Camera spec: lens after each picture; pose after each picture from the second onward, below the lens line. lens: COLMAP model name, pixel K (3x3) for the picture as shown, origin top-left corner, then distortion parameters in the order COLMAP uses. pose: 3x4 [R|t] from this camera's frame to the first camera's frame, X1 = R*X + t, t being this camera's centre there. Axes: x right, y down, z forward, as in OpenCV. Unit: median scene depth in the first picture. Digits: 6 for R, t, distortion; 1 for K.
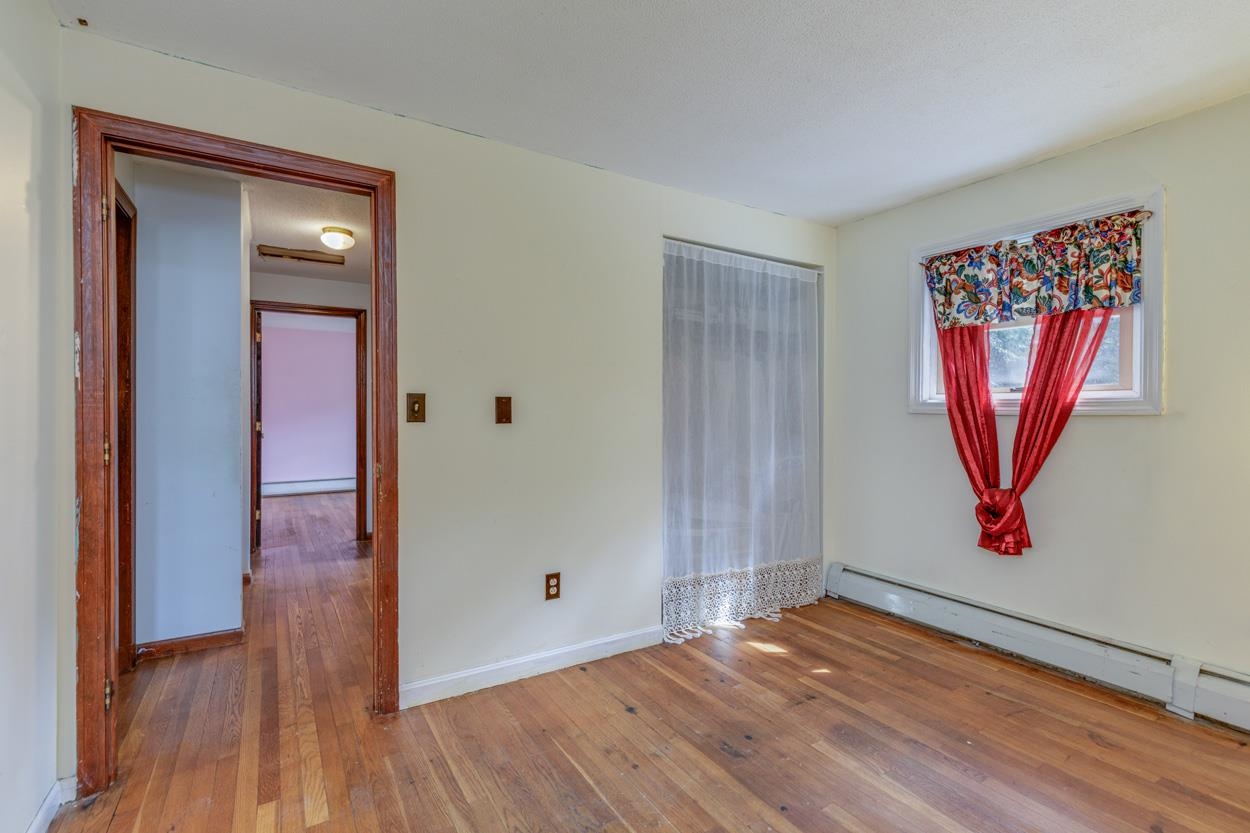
lens RADIAL K [[572.9, 0, 627.2], [0, 572.9, 414.2], [0, 0, 1]] dist [0.000484, 0.000118]
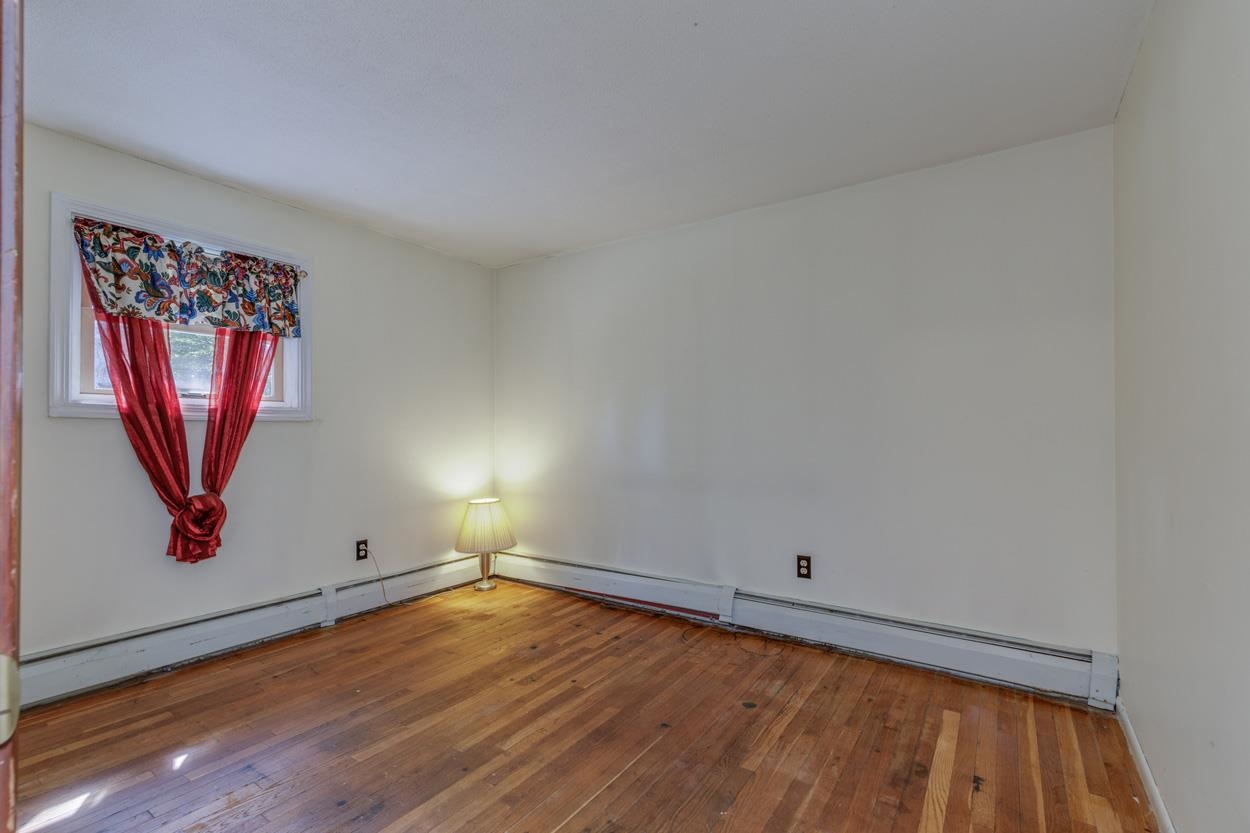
lens RADIAL K [[572.9, 0, 627.2], [0, 572.9, 423.0], [0, 0, 1]] dist [0.000484, 0.000118]
pose [[-0.417256, 0.003316, 0.908783, -0.551277], [0.000286, 0.999994, -0.003518, 0.009541], [-0.908789, -0.001208, -0.417255, 0.738200]]
